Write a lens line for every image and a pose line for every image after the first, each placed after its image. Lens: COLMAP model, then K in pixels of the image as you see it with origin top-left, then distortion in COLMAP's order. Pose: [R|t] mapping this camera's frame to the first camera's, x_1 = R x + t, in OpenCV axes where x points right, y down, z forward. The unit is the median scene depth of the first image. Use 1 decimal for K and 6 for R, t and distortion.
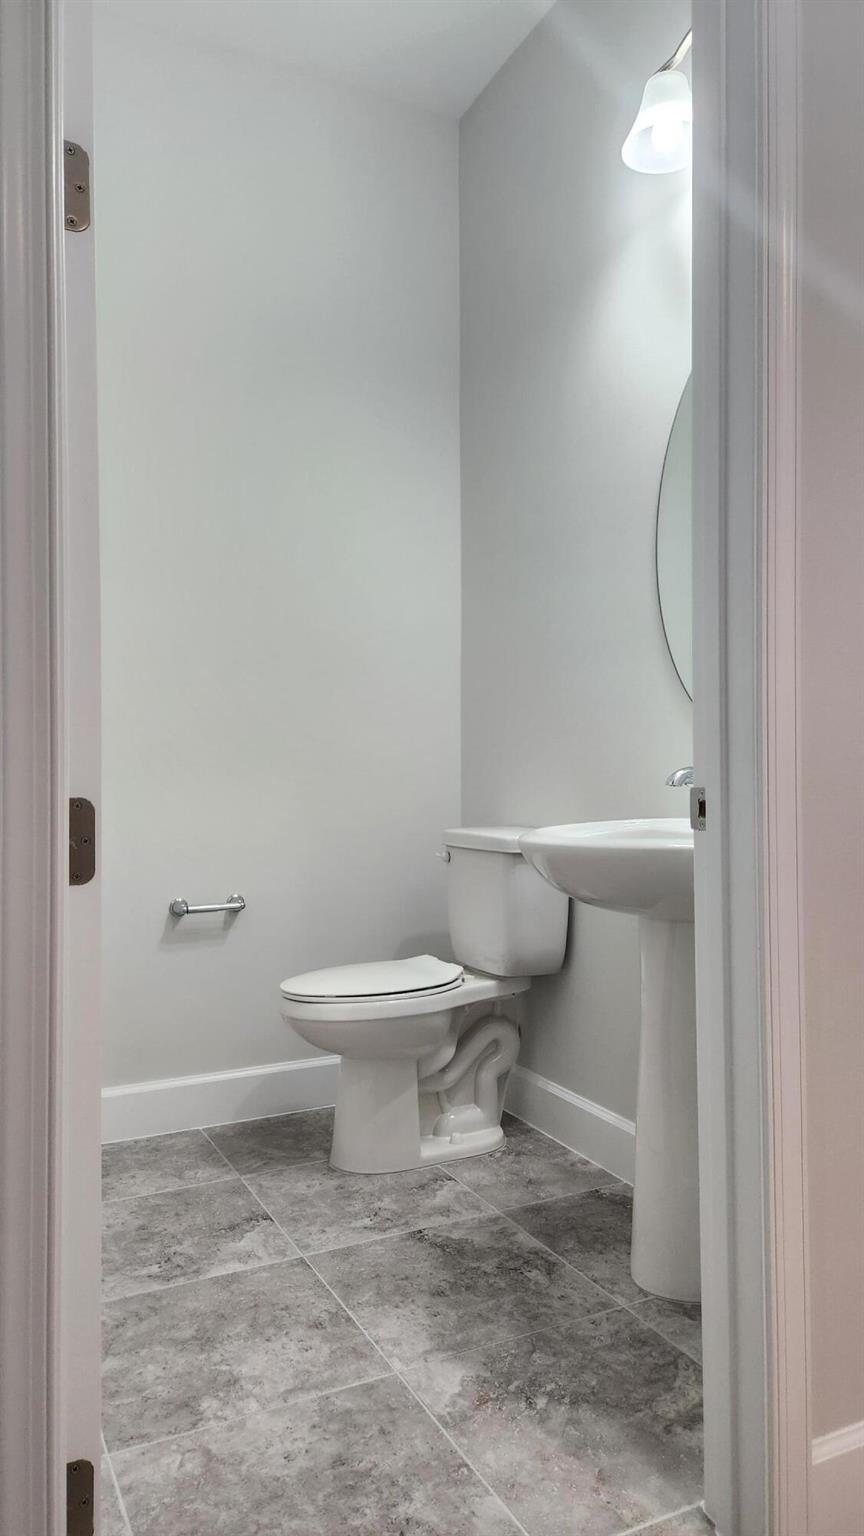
lens RADIAL K [[1019.0, 0, 433.2], [0, 1019.0, 769.6], [0, 0, 1]] dist [0.061246, -0.055405]
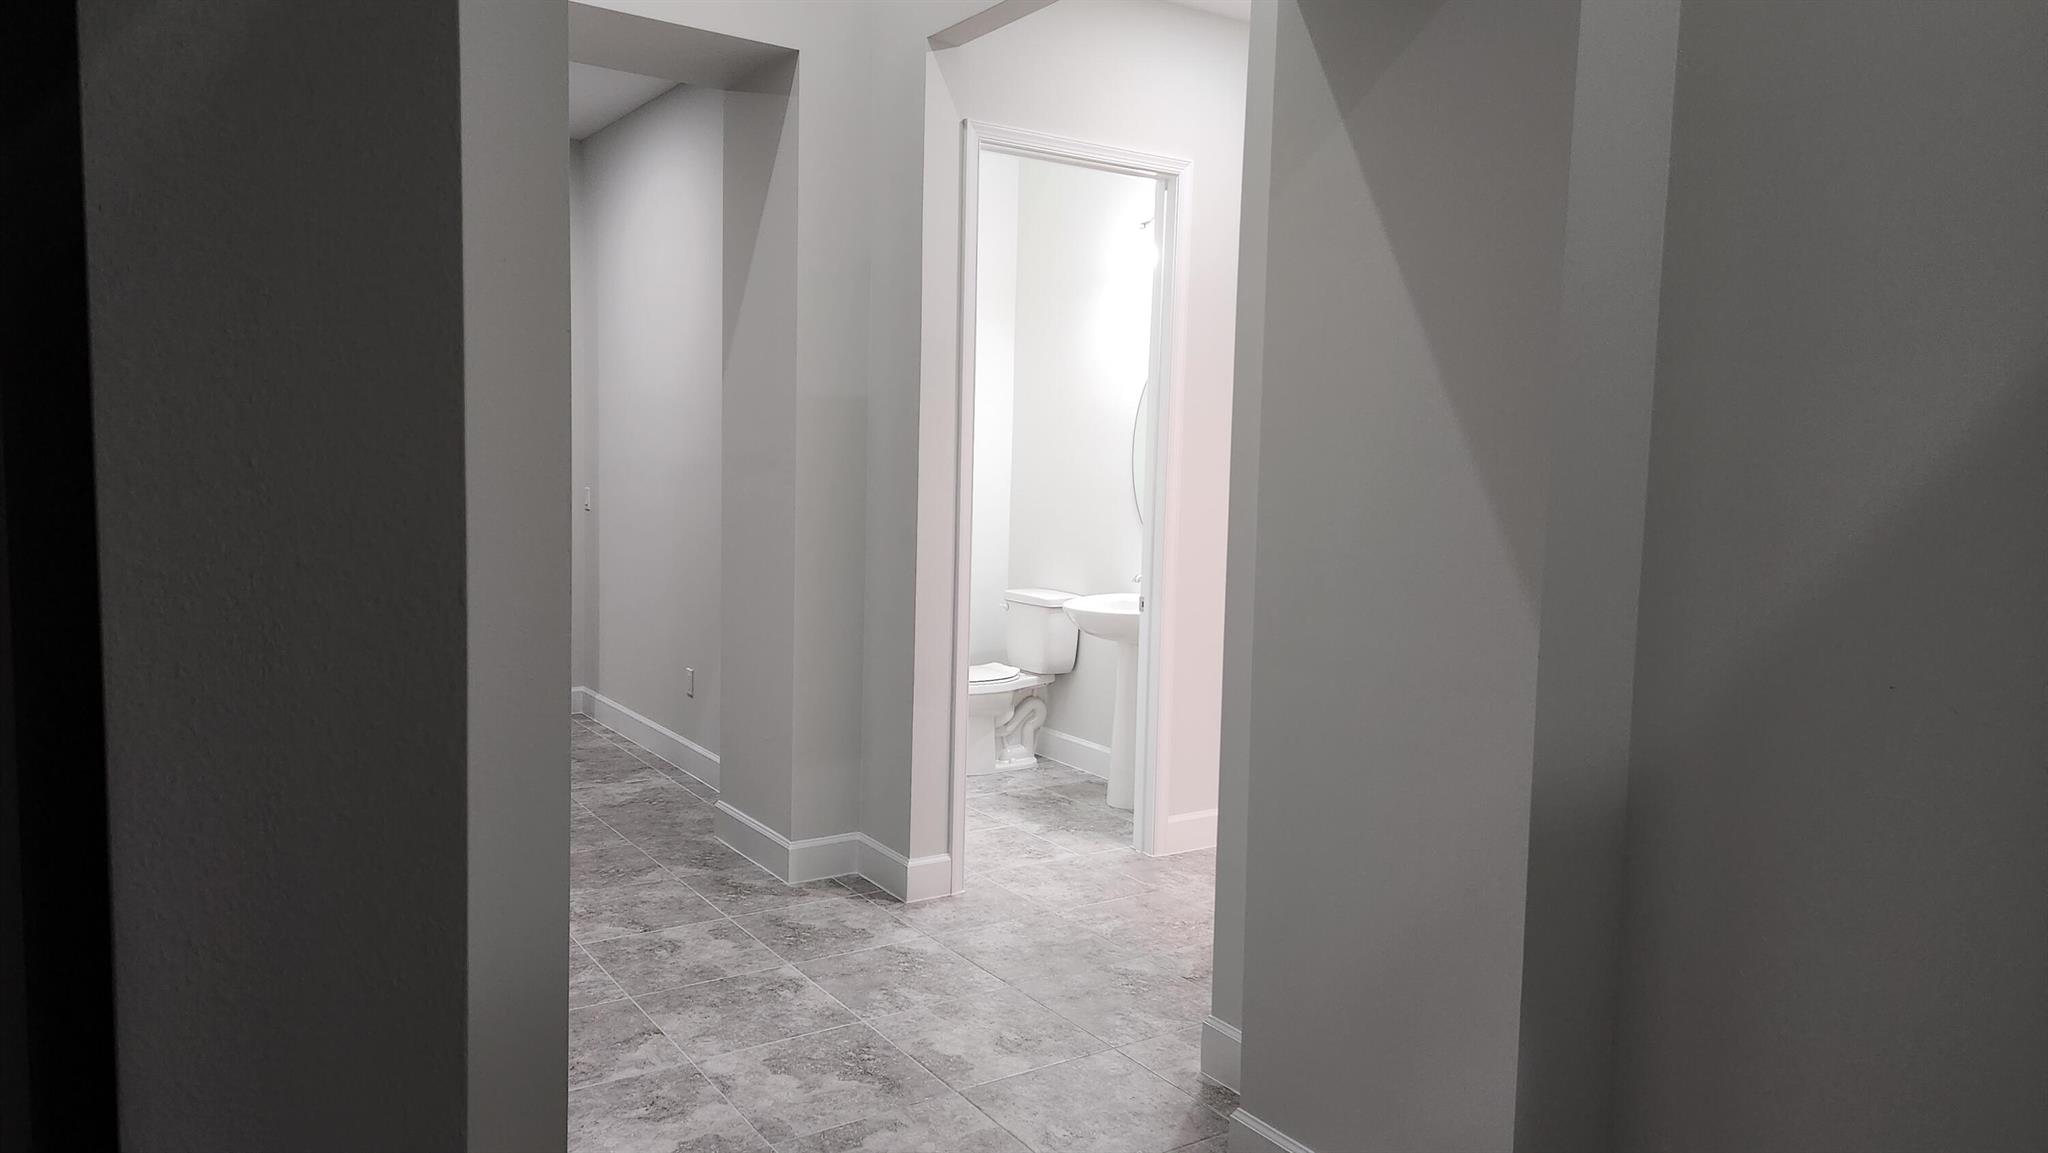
lens RADIAL K [[1358.6, 0, 1019.9], [0, 1358.6, 569.1], [0, 0, 1]] dist [0.061246, -0.055405]
pose [[0.991295, 0.017535, 0.130483, -0.303016], [-0.029761, 0.995282, 0.092345, -0.215219], [-0.128248, -0.095424, 0.987141, -1.434466]]
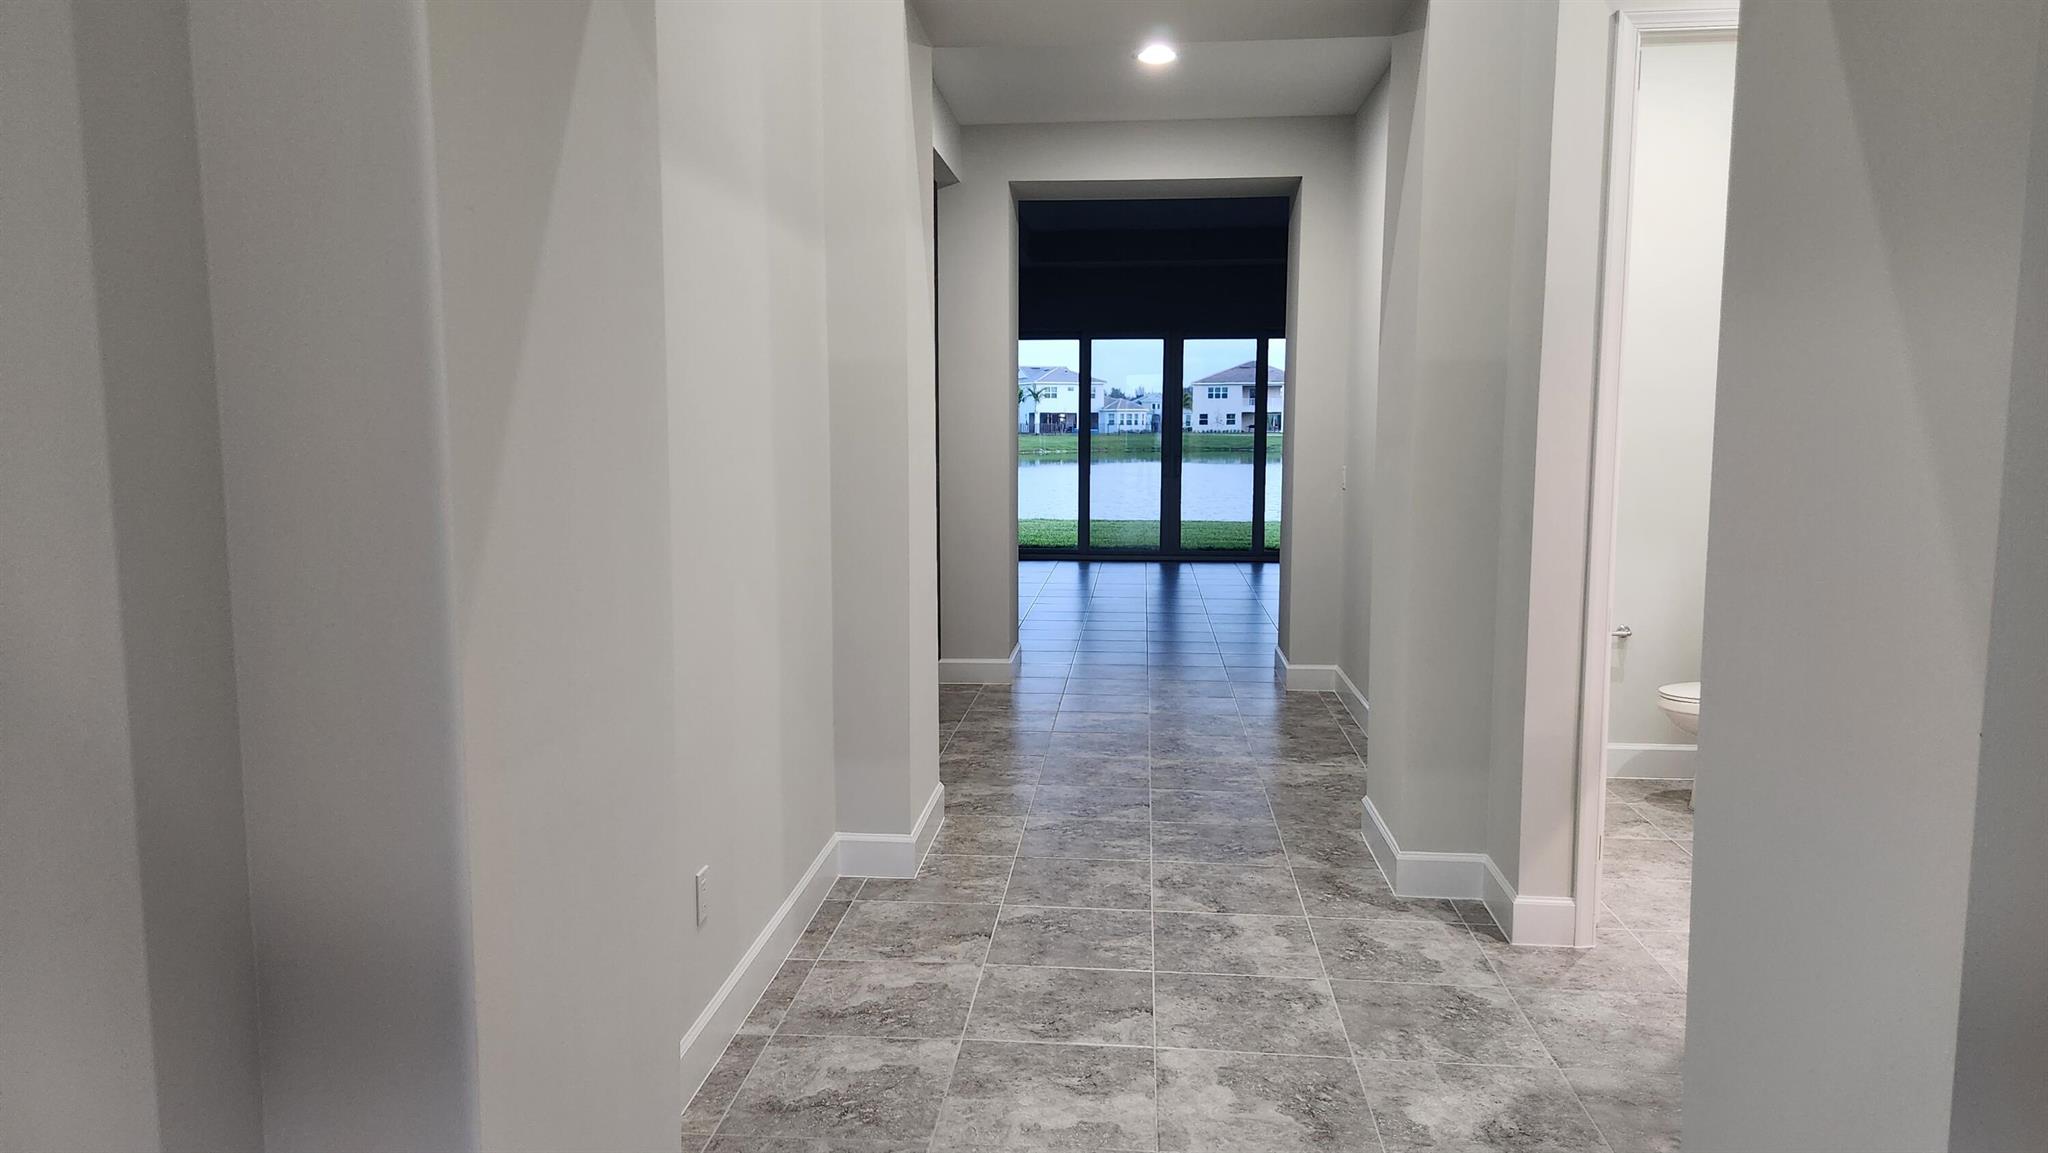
lens RADIAL K [[1358.6, 0, 1014.0], [0, 1358.6, 573.5], [0, 0, 1]] dist [0.061246, -0.055405]
pose [[0.848858, 0.059921, -0.525213, 0.103439], [0.004018, 0.992795, 0.119760, -0.215383], [0.528605, -0.103770, 0.842501, -1.255371]]
